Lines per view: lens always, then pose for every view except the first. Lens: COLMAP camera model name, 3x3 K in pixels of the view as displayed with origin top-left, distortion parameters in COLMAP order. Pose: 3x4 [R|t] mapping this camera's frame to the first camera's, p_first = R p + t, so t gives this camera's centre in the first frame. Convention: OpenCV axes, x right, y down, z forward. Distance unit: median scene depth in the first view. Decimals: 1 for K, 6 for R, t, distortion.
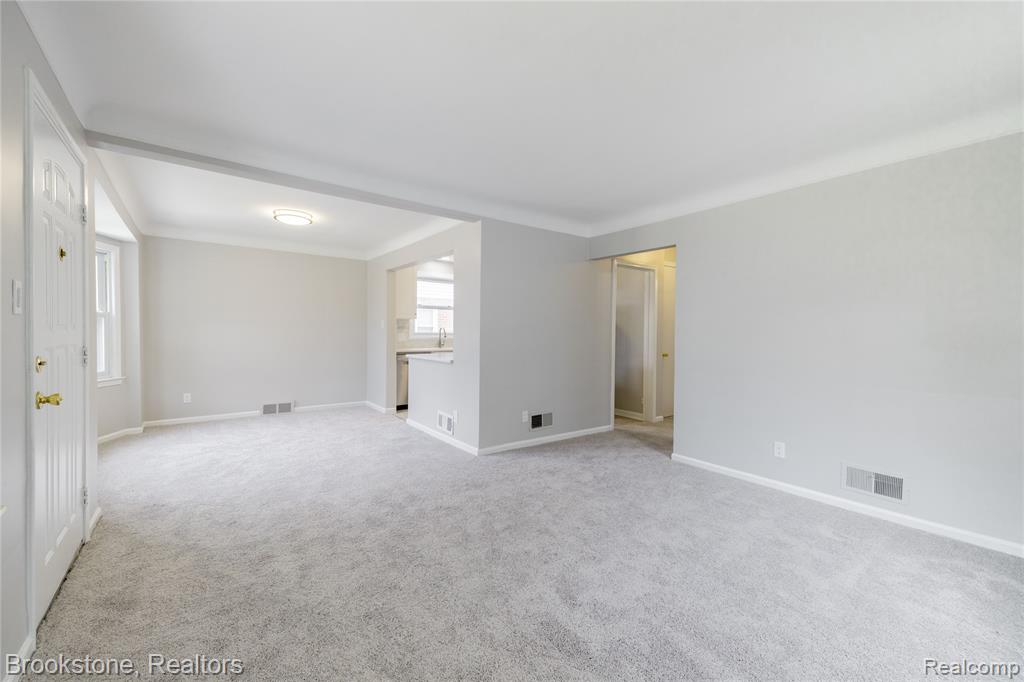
lens RADIAL K [[420.8, 0, 517.5], [0, 420.8, 338.7], [0, 0, 1]] dist [0.024345, -0.001308]
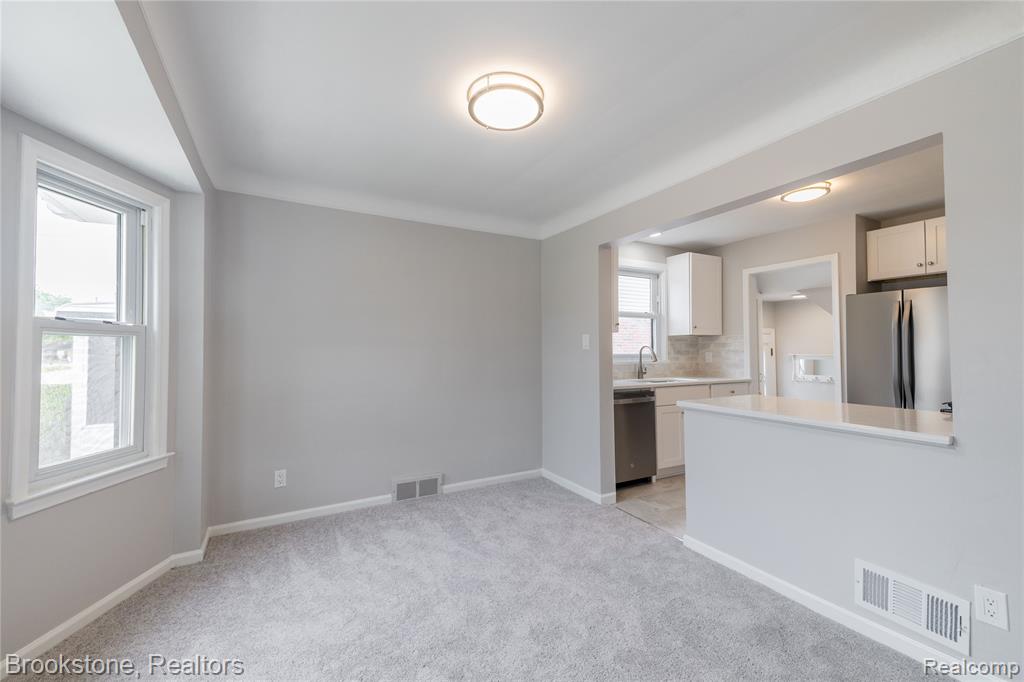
lens RADIAL K [[420.8, 0, 513.3], [0, 420.8, 337.4], [0, 0, 1]] dist [0.024345, -0.001308]
pose [[0.989589, -0.018127, -0.142775, -0.384680], [0.011422, 0.998799, -0.047648, -0.016263], [0.143467, 0.045521, 0.988608, 0.479437]]
